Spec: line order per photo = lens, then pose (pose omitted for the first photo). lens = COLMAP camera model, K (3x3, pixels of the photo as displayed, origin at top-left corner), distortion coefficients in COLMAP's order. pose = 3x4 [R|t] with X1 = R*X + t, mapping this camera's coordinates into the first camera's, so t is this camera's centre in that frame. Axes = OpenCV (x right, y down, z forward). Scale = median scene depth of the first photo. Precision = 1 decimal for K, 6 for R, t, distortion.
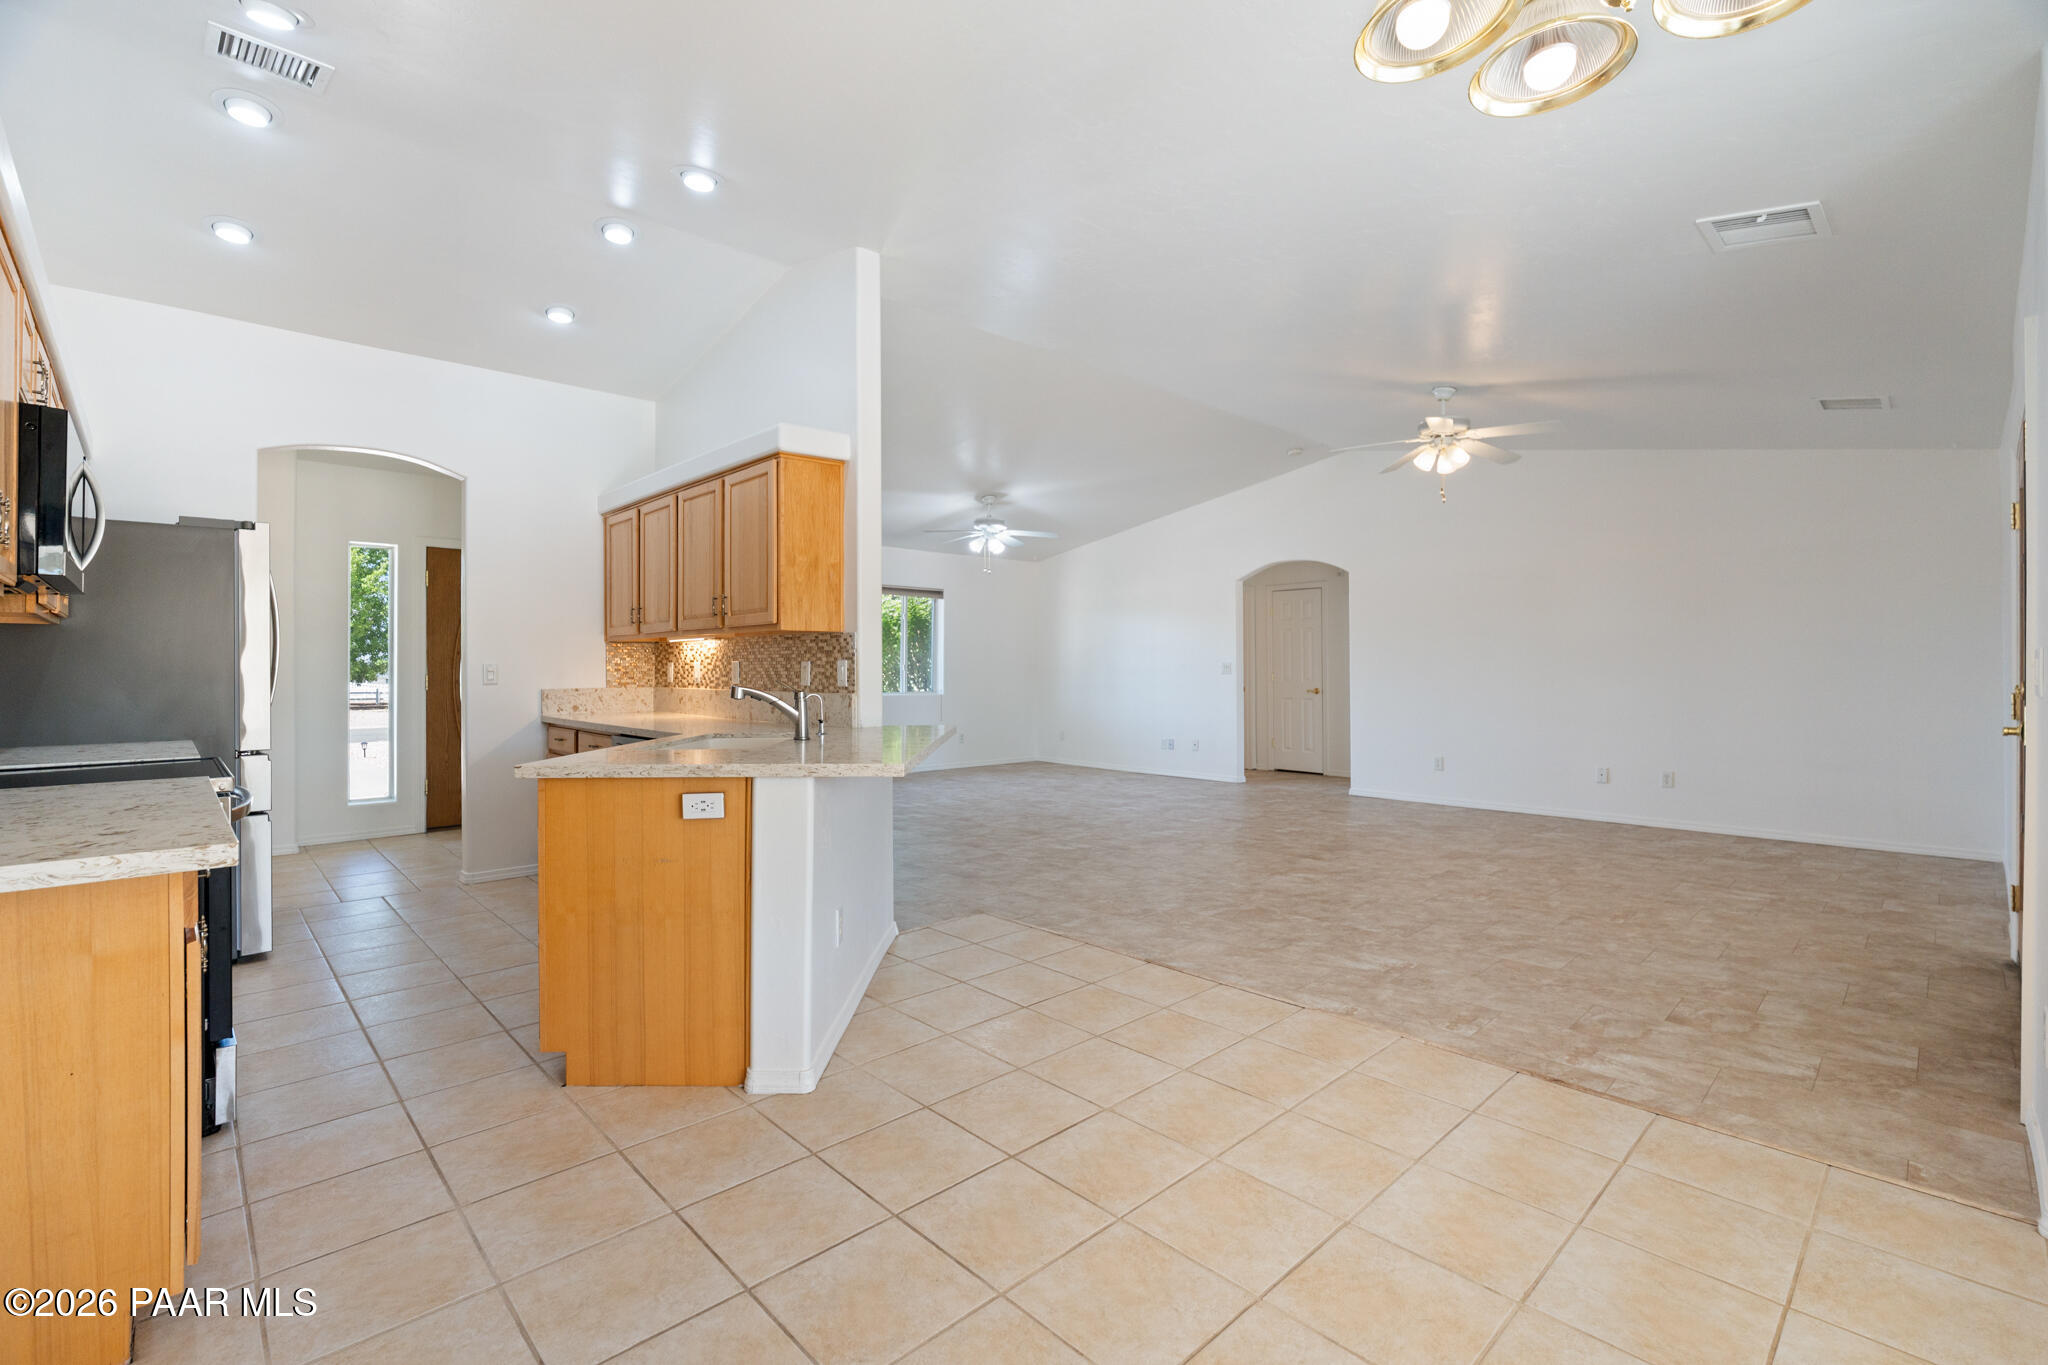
lens RADIAL K [[905.7, 0, 1023.6], [0, 905.7, 649.6], [0, 0, 1]] dist [-0.005411, 0.001476]
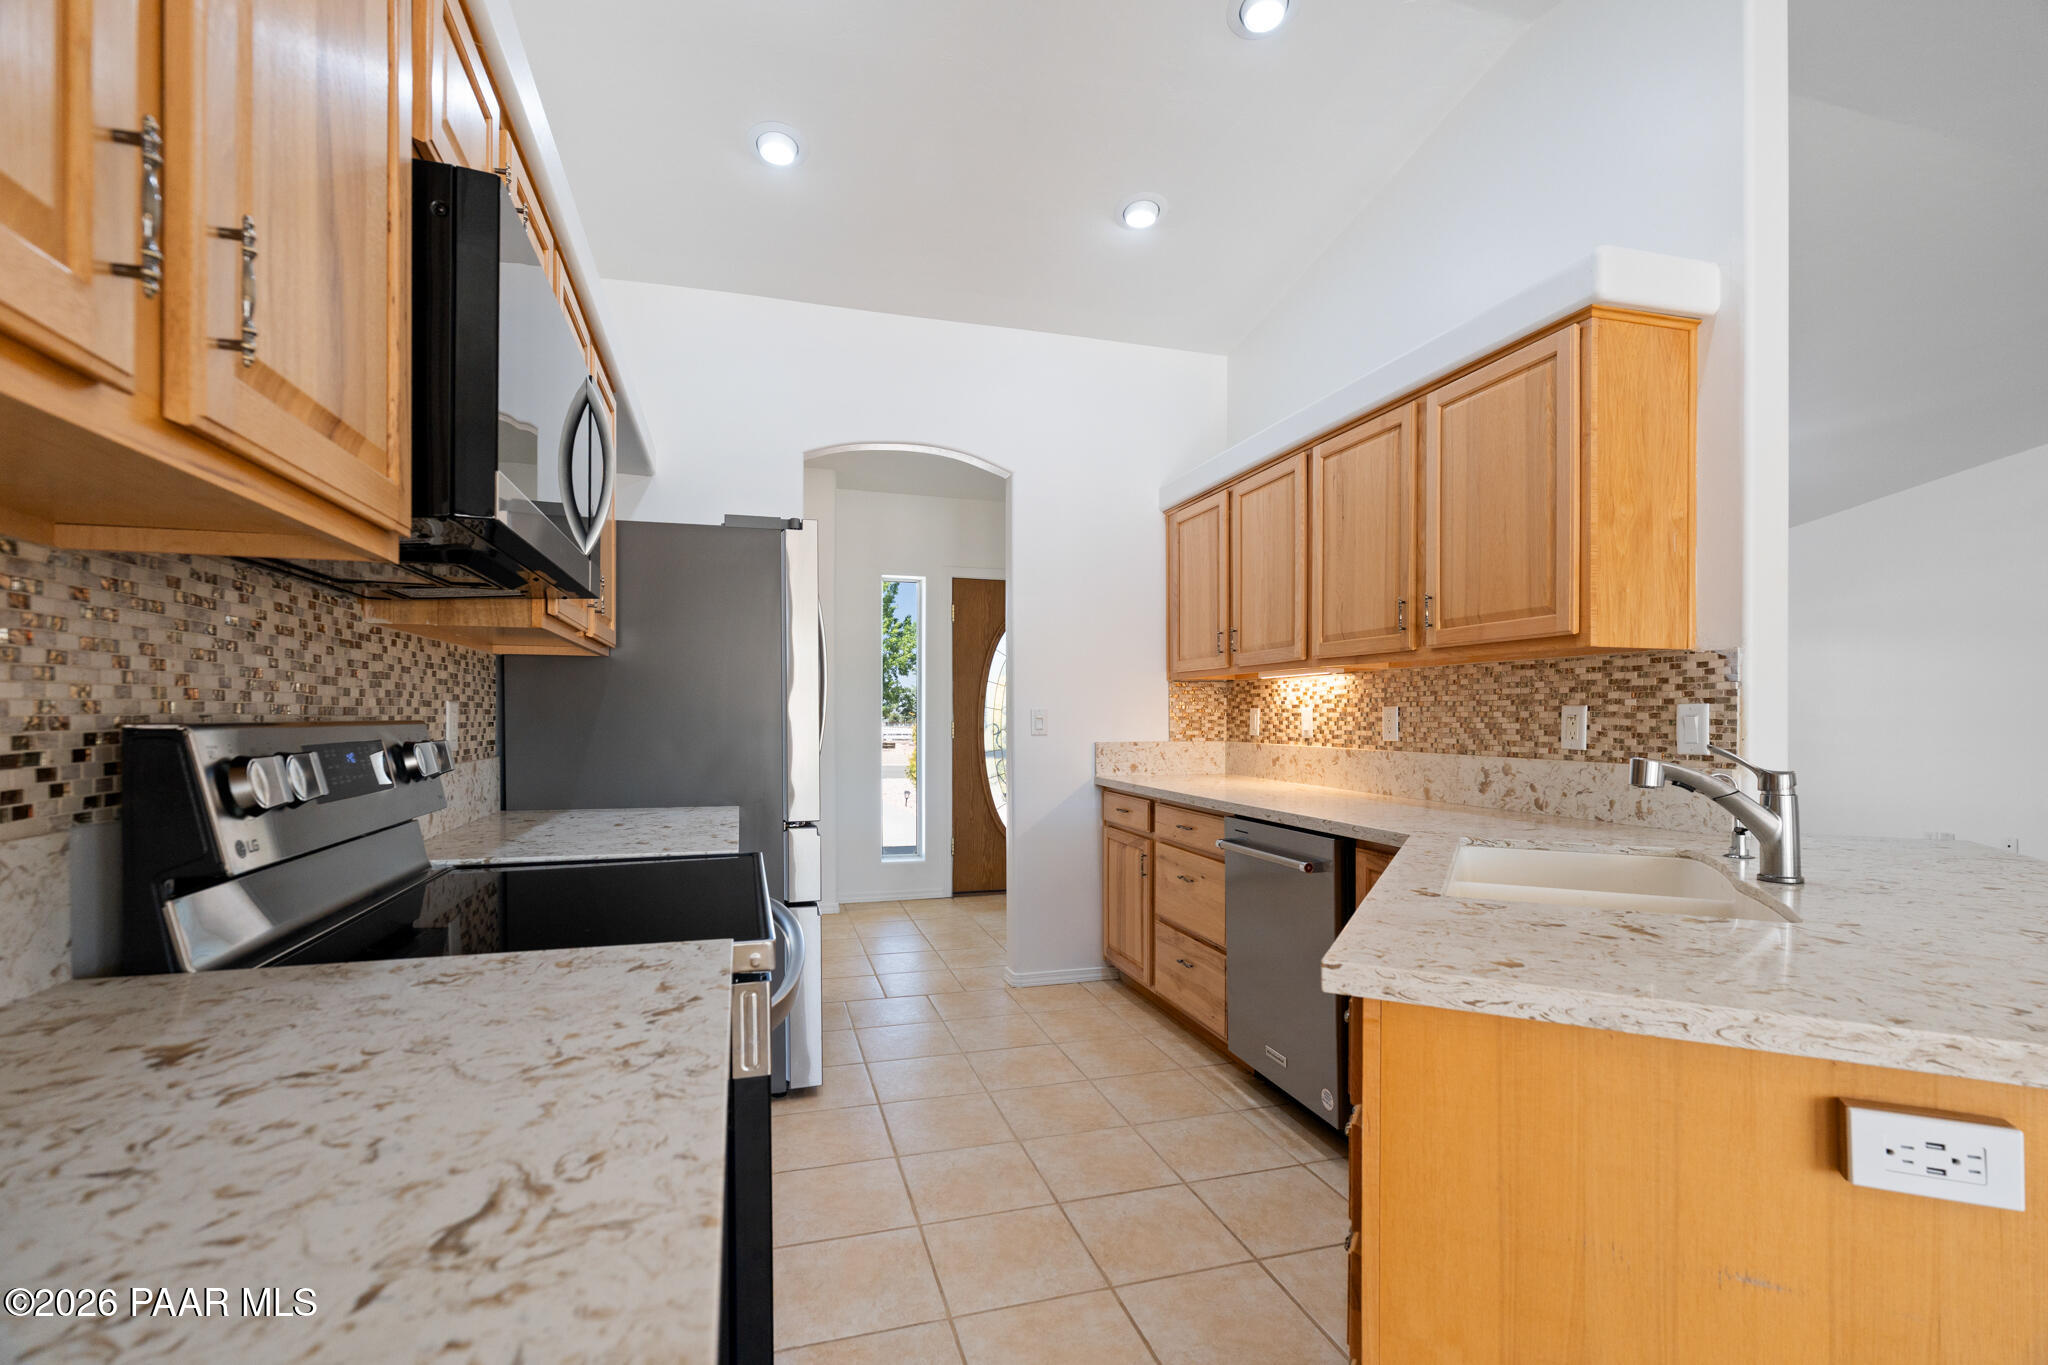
lens RADIAL K [[905.7, 0, 1026.8], [0, 905.7, 703.2], [0, 0, 1]] dist [-0.005411, 0.001476]
pose [[0.896192, 0.000942, -0.443665, -0.304387], [0.001963, 0.999980, 0.006089, 0.007150], [0.443662, -0.006328, 0.896172, 0.354088]]
